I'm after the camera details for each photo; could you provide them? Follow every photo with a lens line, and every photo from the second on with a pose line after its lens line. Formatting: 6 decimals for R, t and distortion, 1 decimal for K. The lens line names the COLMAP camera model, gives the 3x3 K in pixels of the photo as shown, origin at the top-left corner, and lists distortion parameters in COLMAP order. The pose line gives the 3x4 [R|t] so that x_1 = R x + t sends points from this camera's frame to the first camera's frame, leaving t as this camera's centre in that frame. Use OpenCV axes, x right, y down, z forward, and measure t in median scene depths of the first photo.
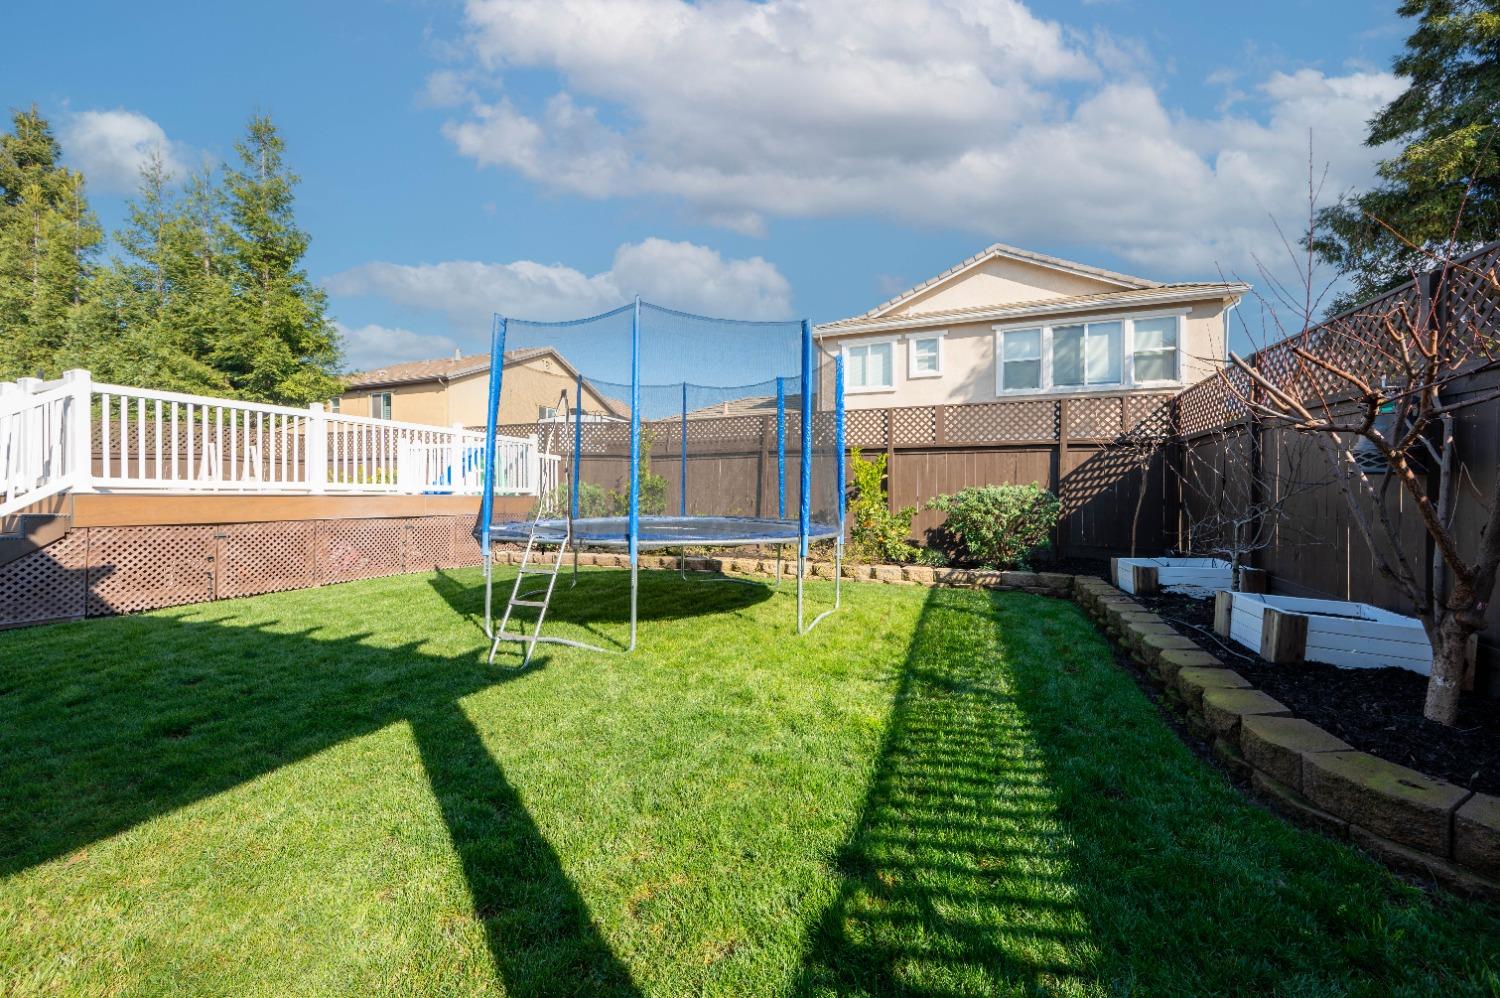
lens RADIAL K [[597.9, 0, 751.7], [0, 597.9, 492.8], [0, 0, 1]] dist [-0.000523, -0.000096]
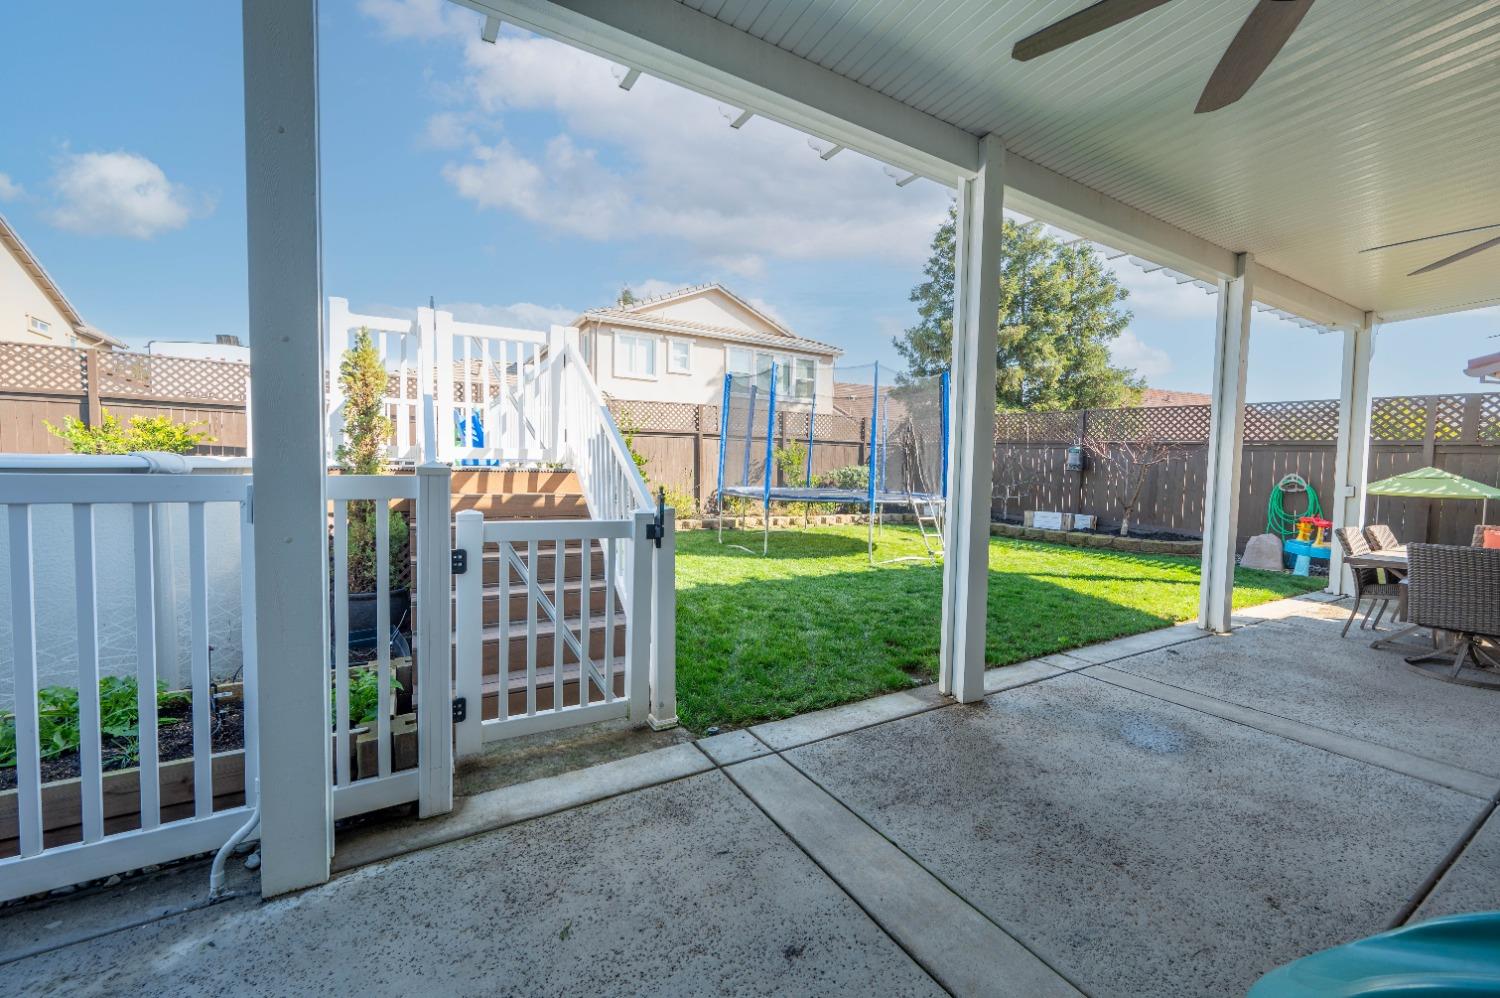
lens RADIAL K [[592.1, 0, 752.7], [0, 592.1, 495.1], [0, 0, 1]] dist [-0.001016, 0.000352]
pose [[0.609018, -0.027899, 0.792666, -0.639450], [-0.021458, 0.998436, 0.051627, -0.004400], [-0.792866, -0.048451, 0.607466, 0.112548]]
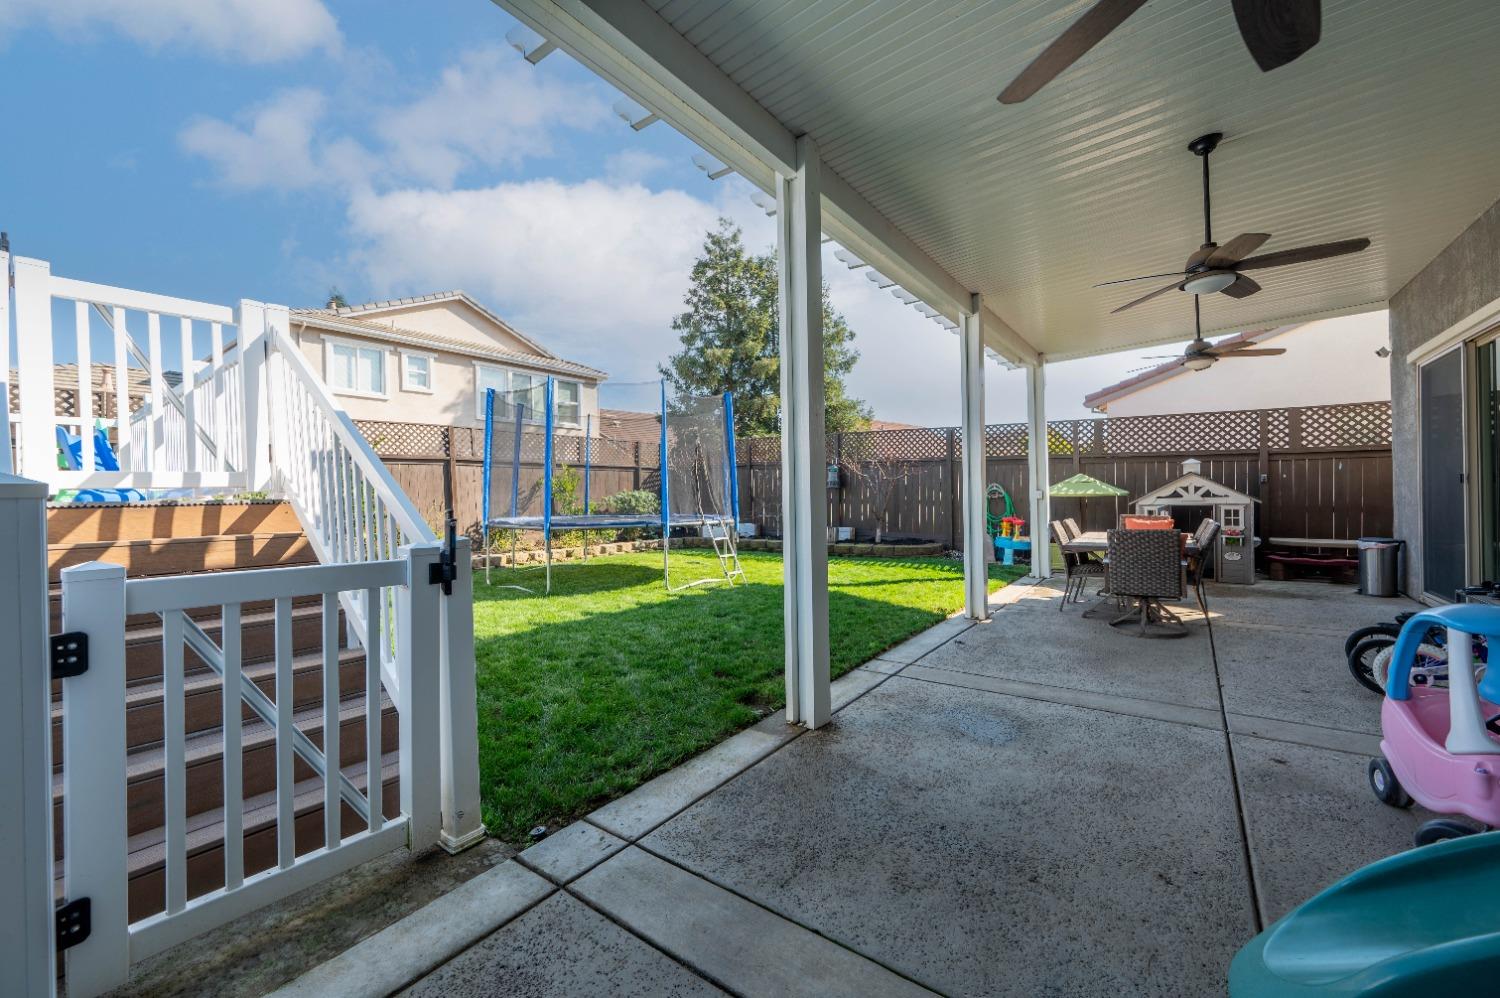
lens RADIAL K [[592.1, 0, 752.7], [0, 592.1, 495.1], [0, 0, 1]] dist [-0.001016, 0.000352]
pose [[0.253383, -0.007022, 0.967341, -0.621399], [0.016857, 0.999854, 0.002843, 0.001009], [-0.967219, 0.015586, 0.253464, 0.149539]]
